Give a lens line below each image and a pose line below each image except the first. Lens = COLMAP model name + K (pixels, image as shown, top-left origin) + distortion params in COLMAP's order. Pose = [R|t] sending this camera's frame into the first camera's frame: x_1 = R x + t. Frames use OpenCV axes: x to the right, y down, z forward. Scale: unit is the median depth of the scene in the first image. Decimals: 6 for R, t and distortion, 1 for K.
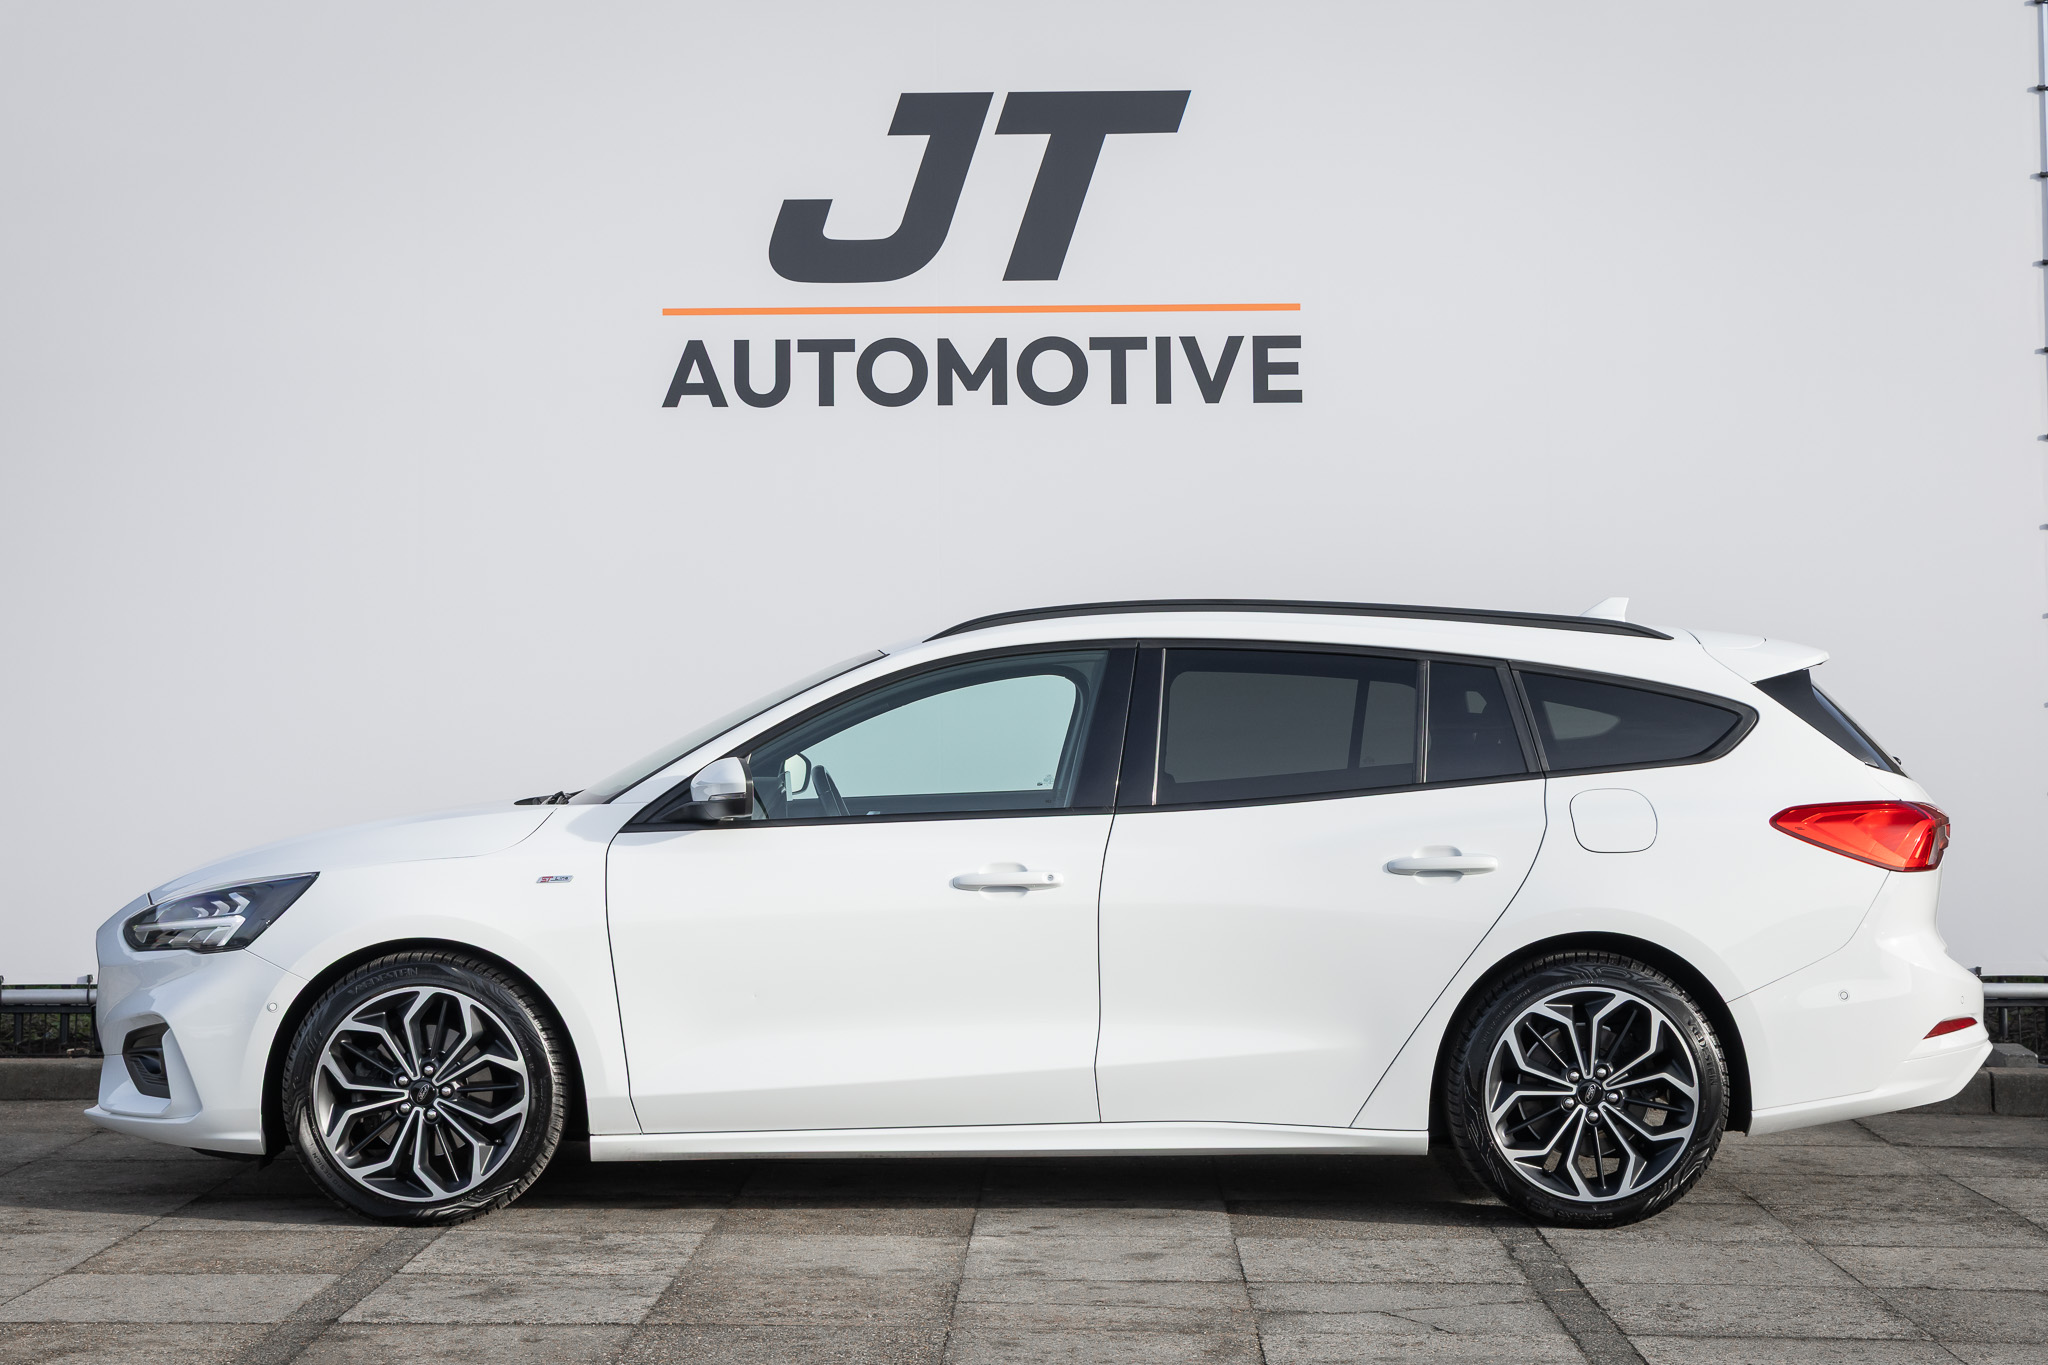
lens RADIAL K [[3501.3, 0, 1024.0], [0, 3501.3, 682.5], [0, 0, 1]] dist [0.021646, -0.011108]
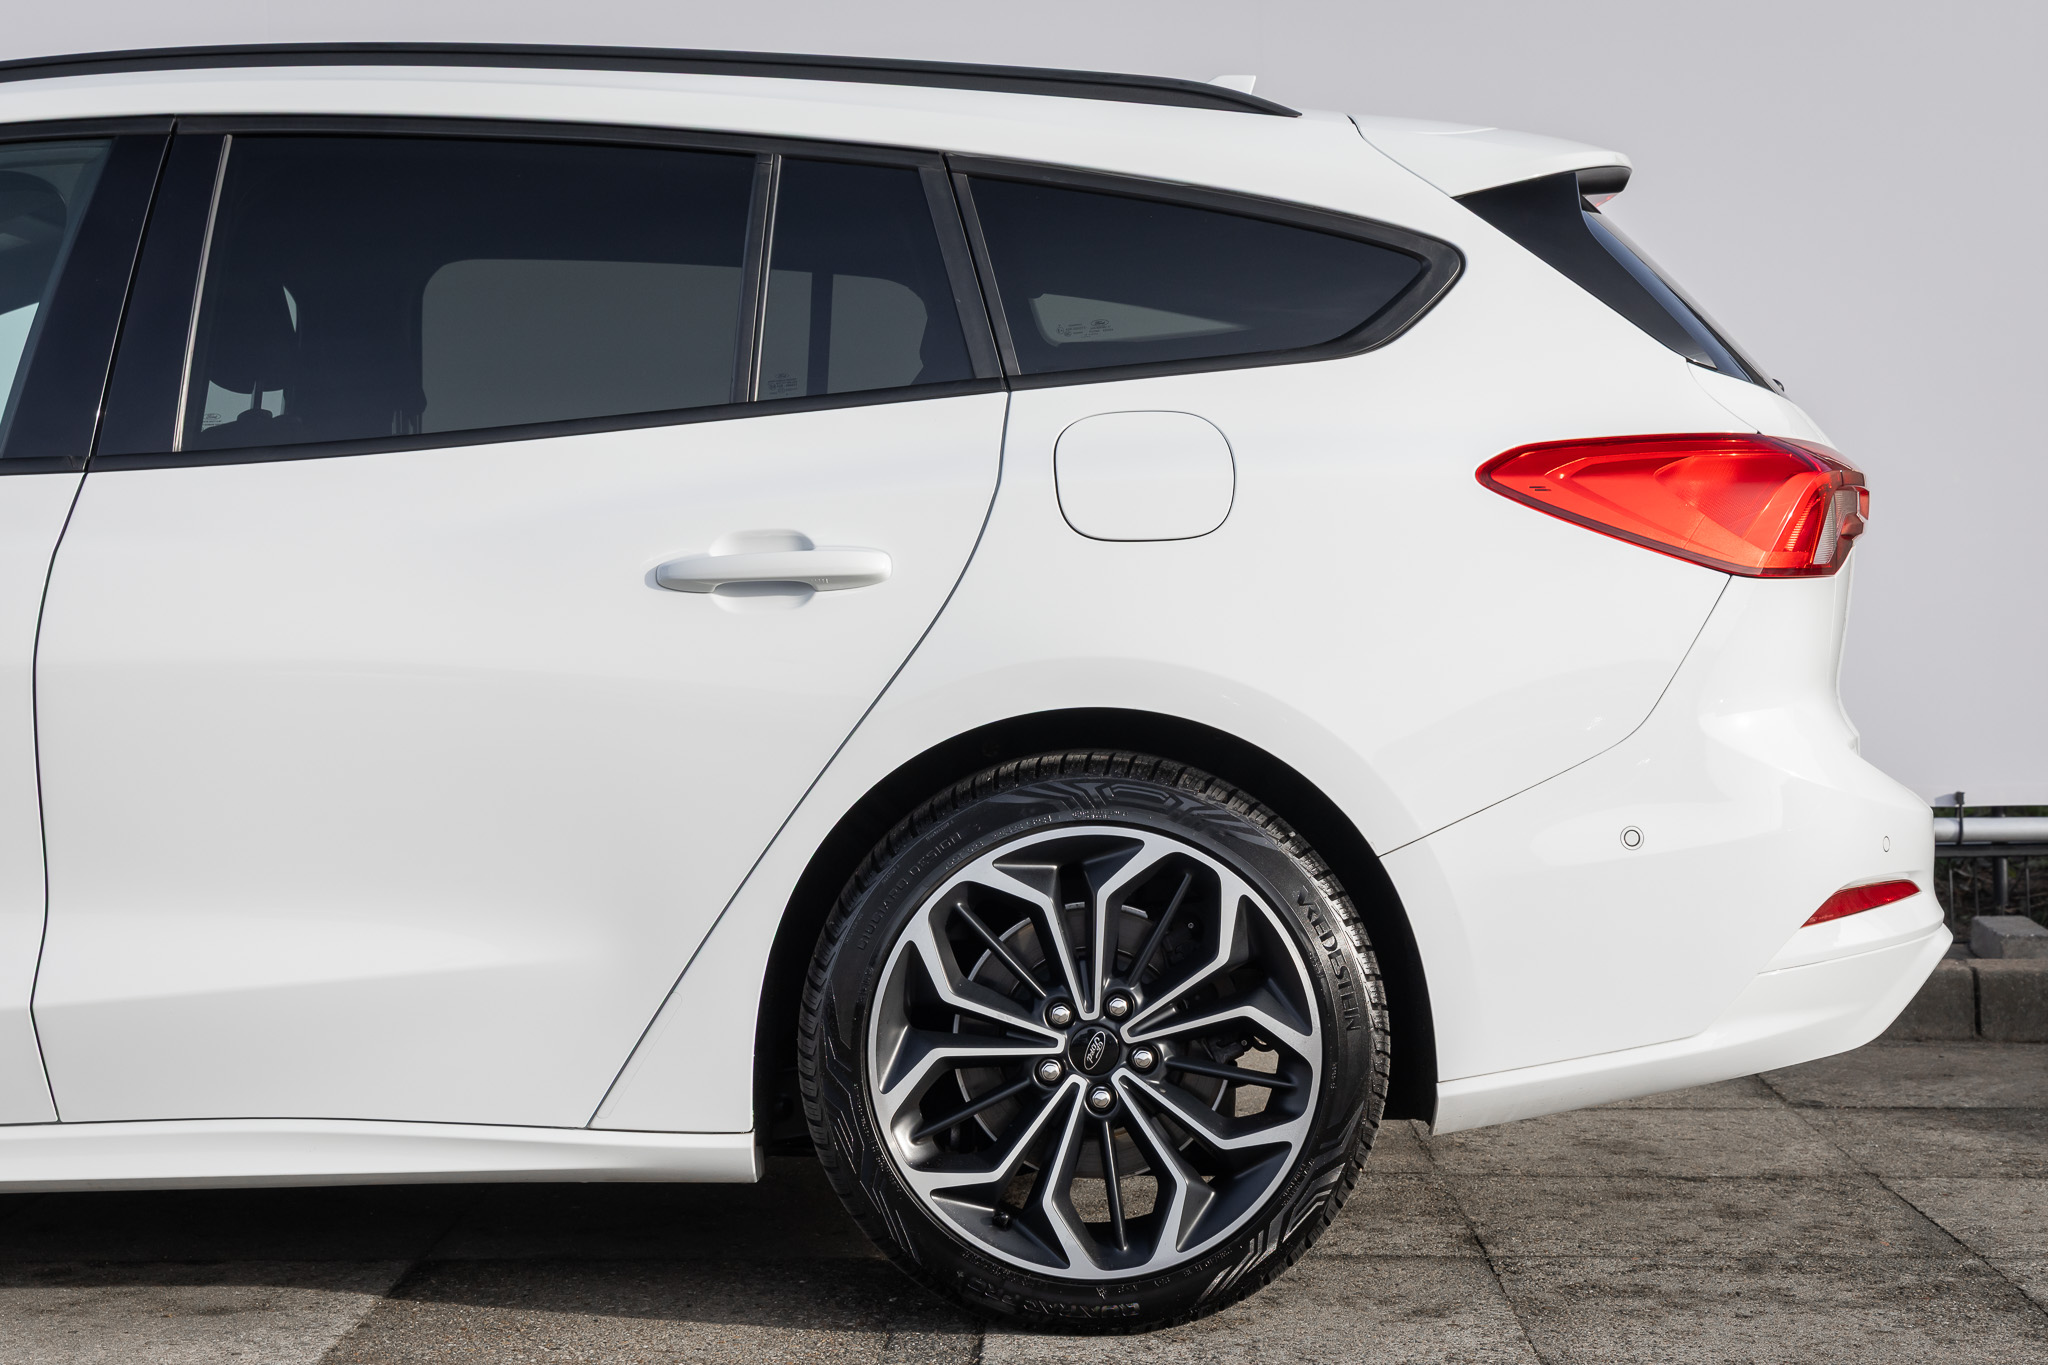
lens RADIAL K [[3595.5, 0, 1020.0], [0, 3595.5, 665.7], [0, 0, 1]] dist [-0.013685, 0.212182]
pose [[0.999928, -0.010996, -0.004758, 0.151574], [0.011165, 0.999253, 0.037005, 0.046445], [0.004348, -0.037055, 0.999304, 0.507809]]
